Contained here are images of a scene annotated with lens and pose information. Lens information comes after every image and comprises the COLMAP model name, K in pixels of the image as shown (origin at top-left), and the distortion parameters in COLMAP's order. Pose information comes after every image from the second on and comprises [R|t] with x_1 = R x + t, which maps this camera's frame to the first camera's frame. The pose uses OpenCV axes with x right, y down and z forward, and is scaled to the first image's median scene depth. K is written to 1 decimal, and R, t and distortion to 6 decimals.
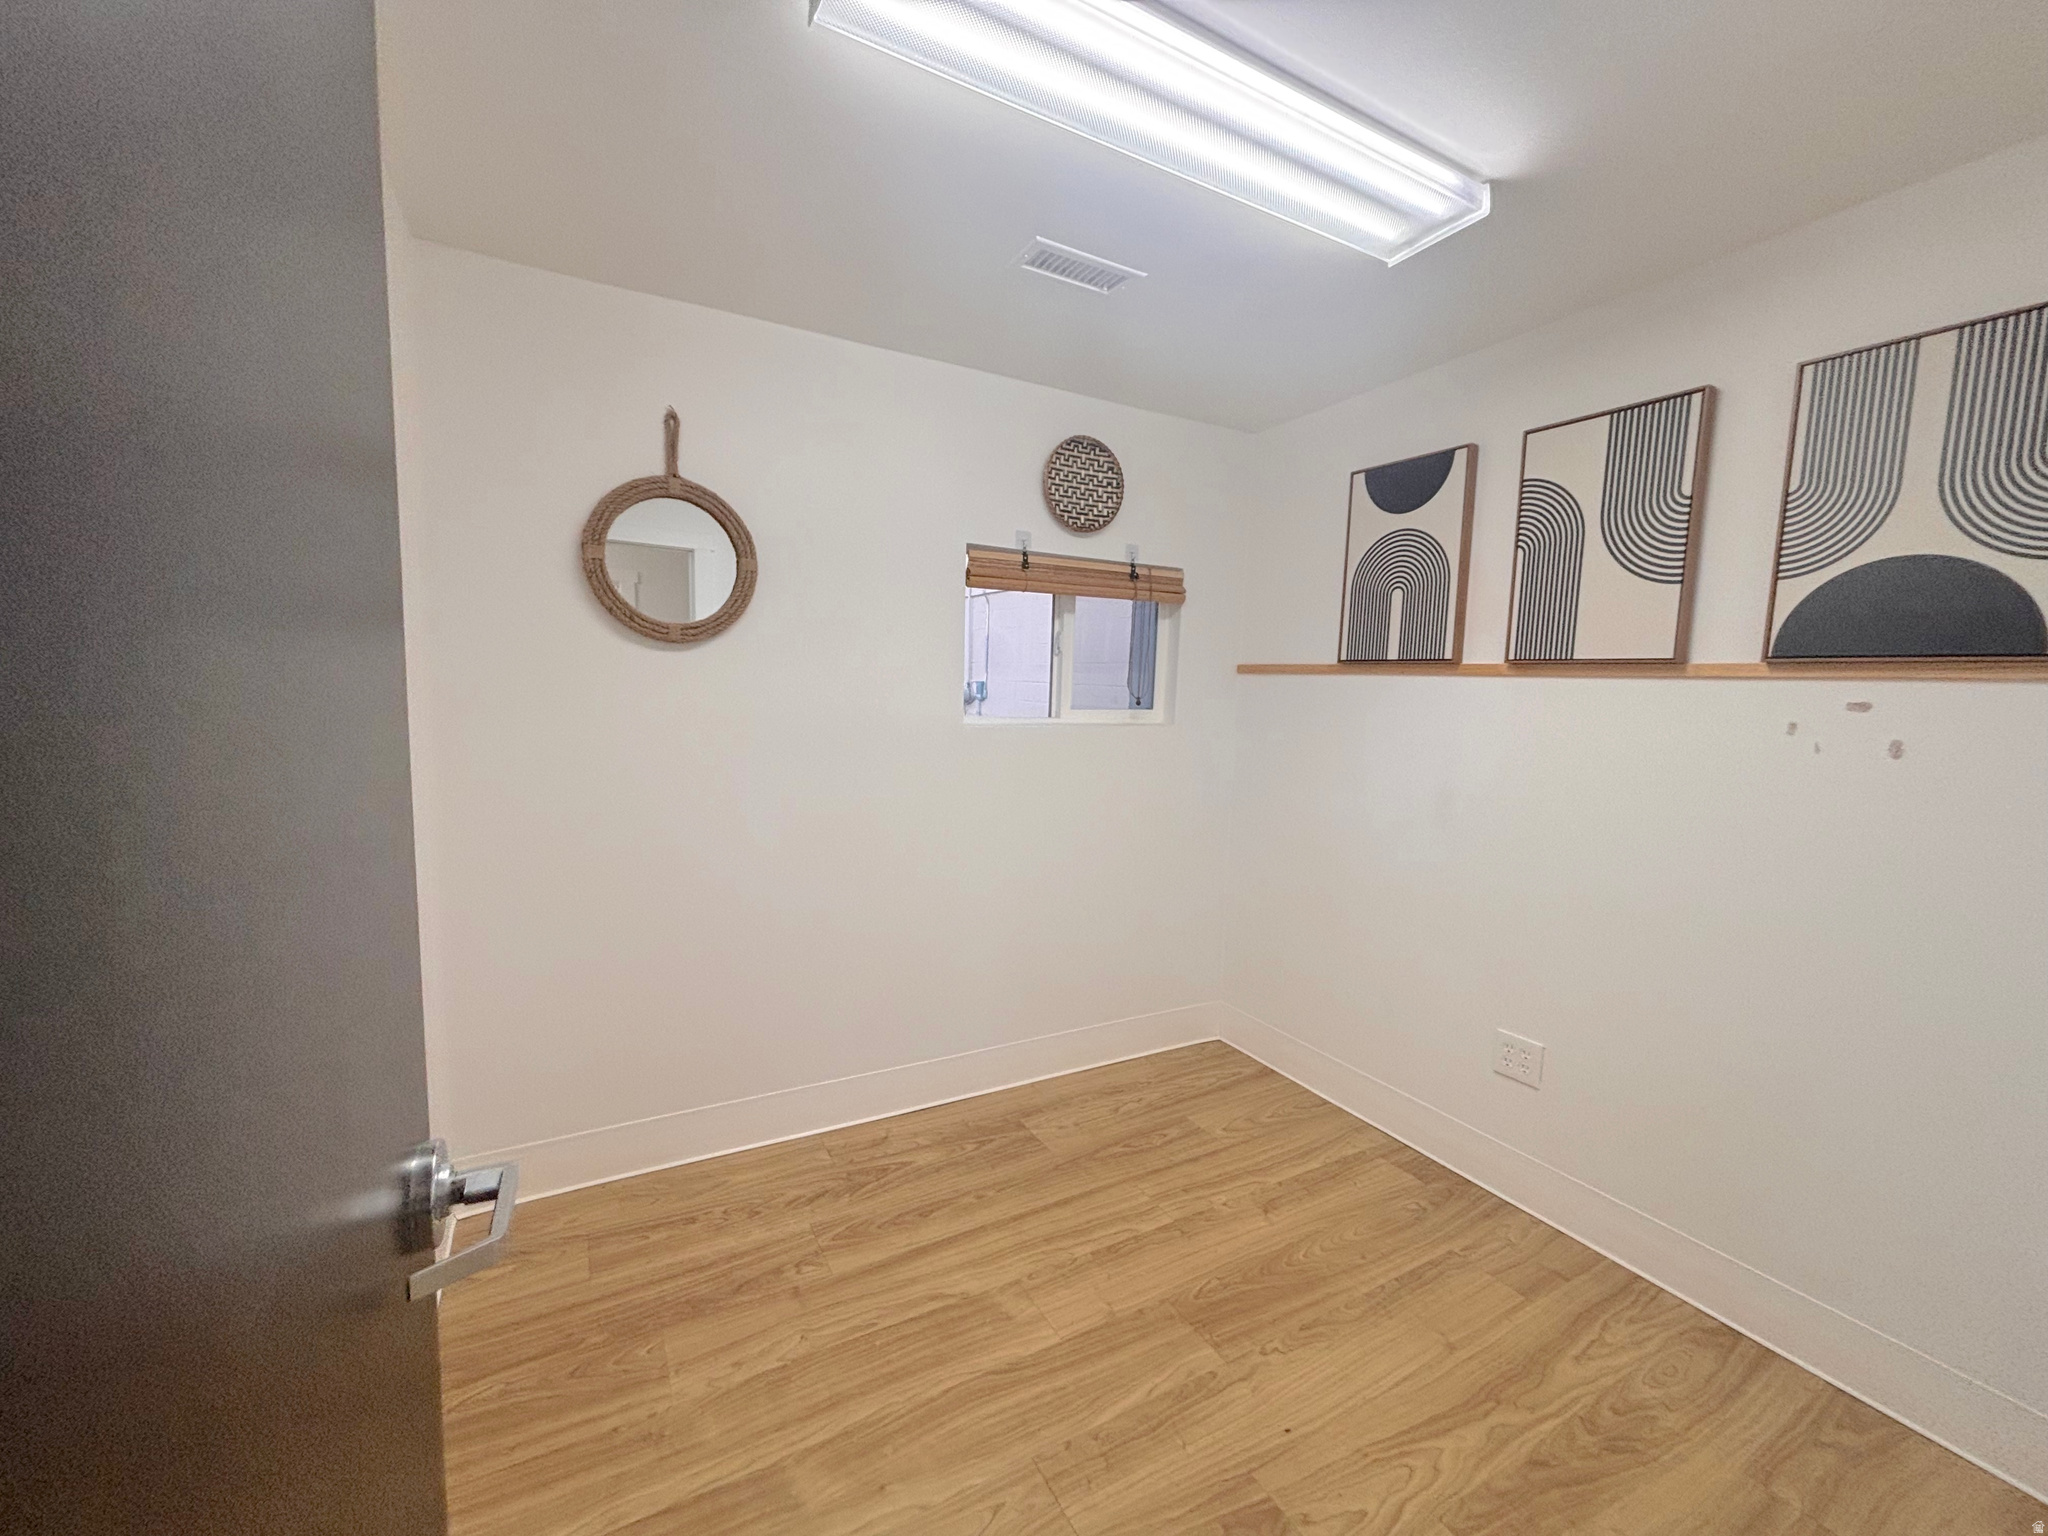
lens RADIAL K [[825.5, 0, 1029.3], [0, 825.5, 769.1], [0, 0, 1]] dist [0.001052, 0.000065]
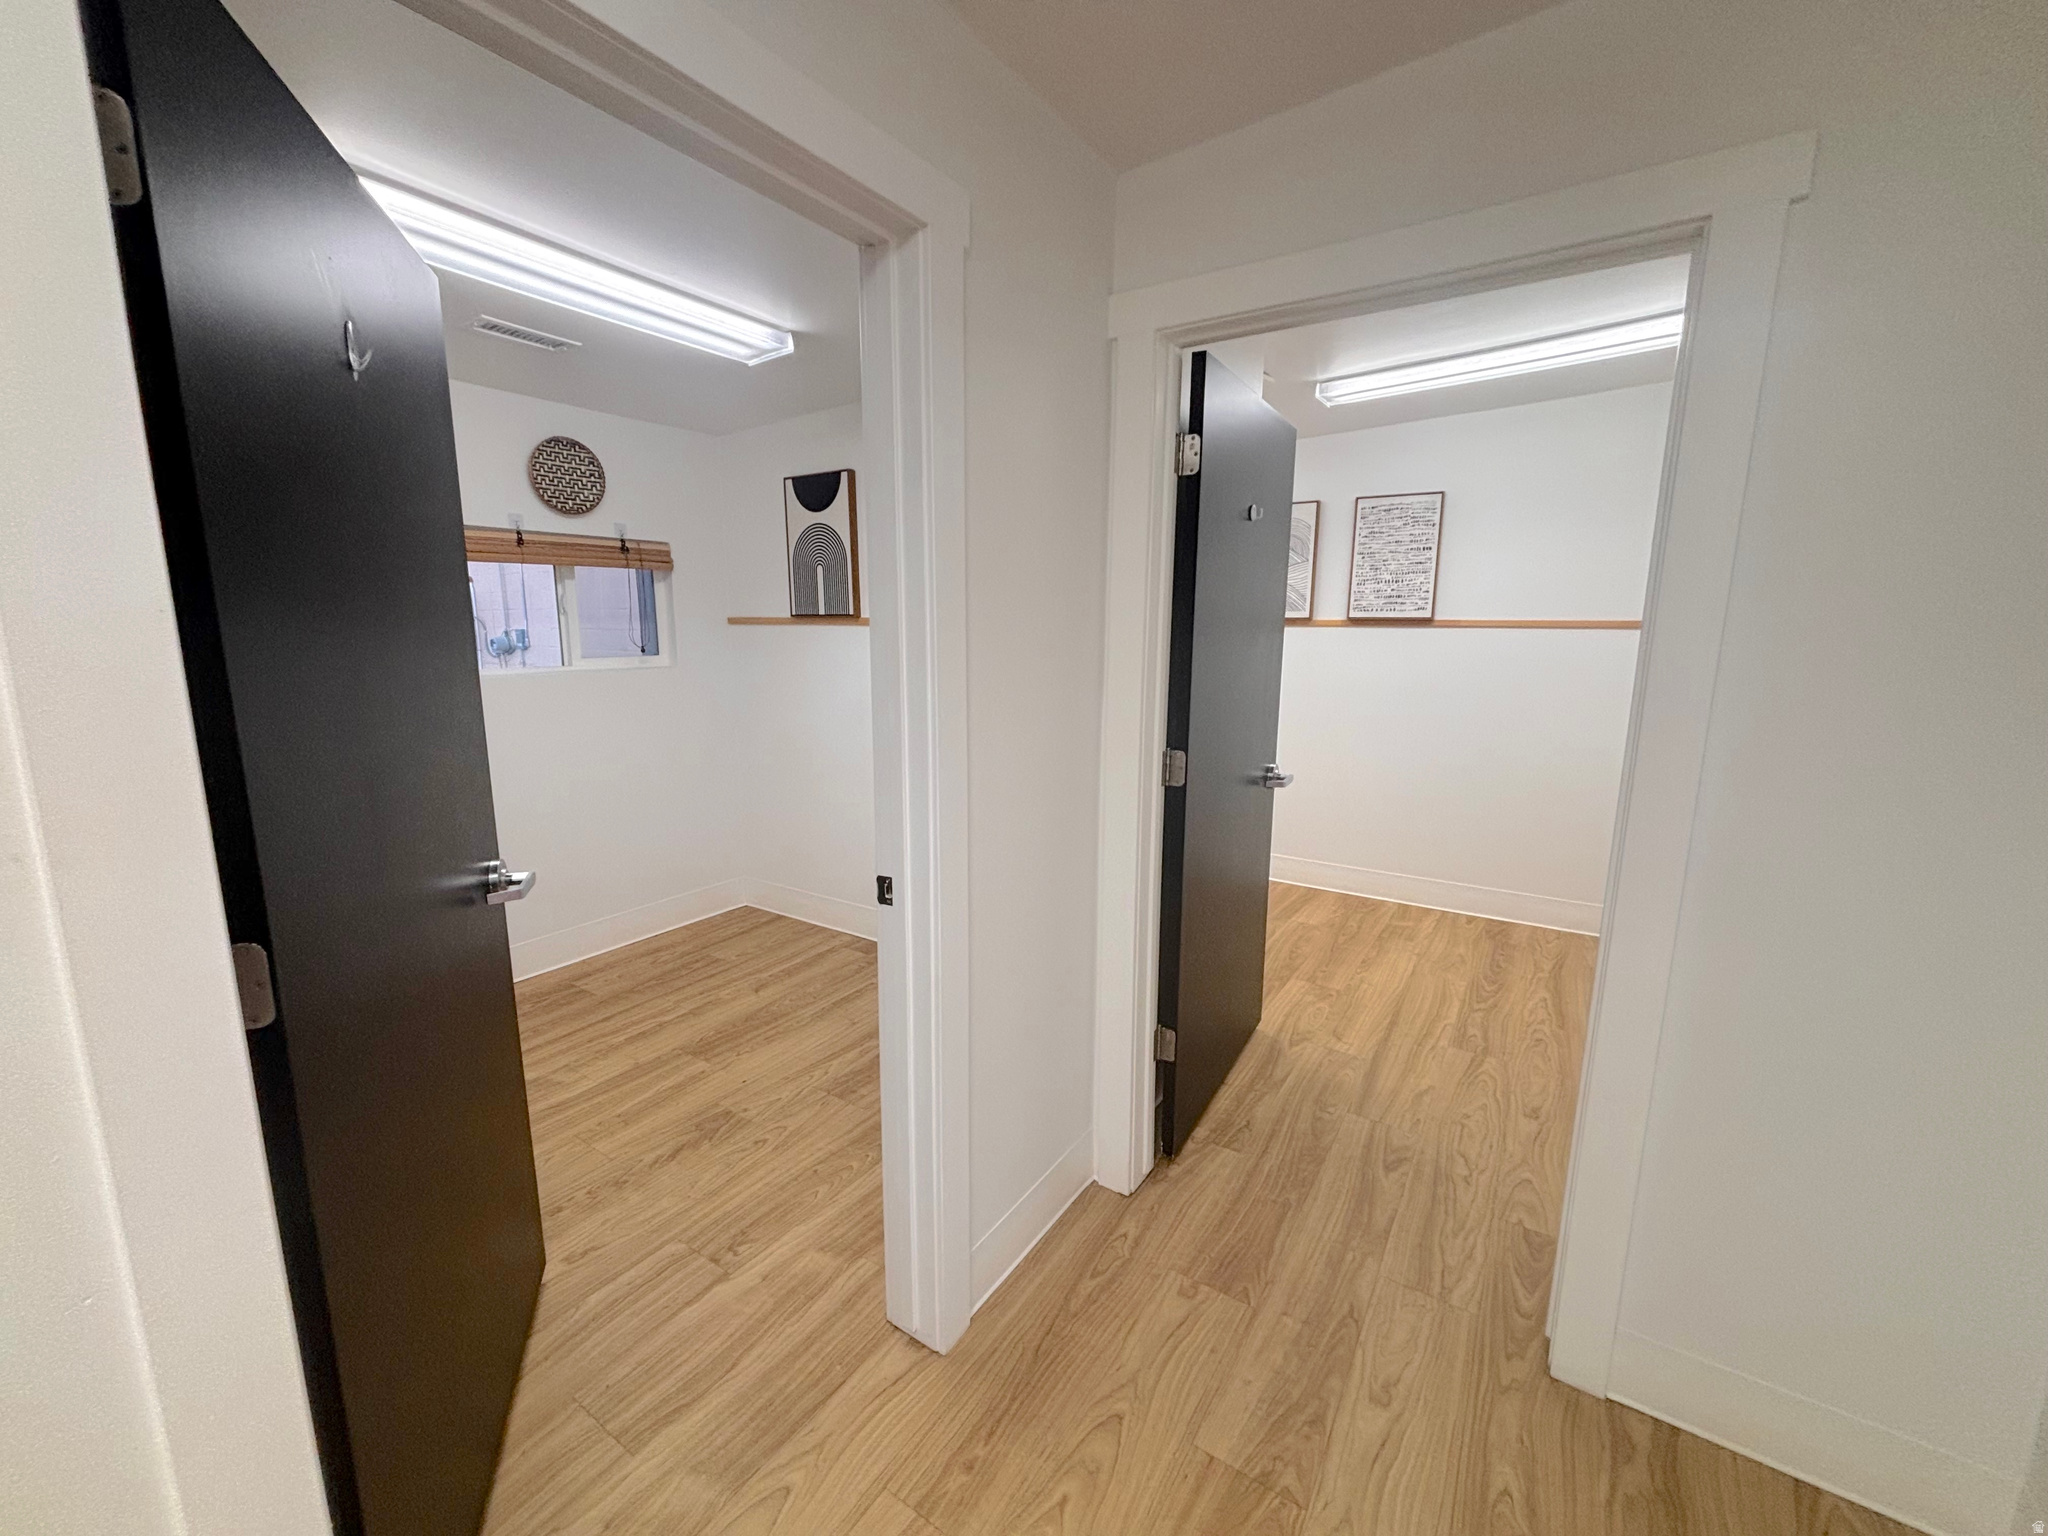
lens RADIAL K [[802.8, 0, 1024.0], [0, 802.8, 768.0], [0, 0, 1]] dist [-0.018261, -0.000318]
pose [[0.884901, -0.107869, 0.453116, 0.083584], [0.071392, 0.992730, 0.096905, 0.023373], [-0.460275, -0.053403, 0.886169, -0.394919]]
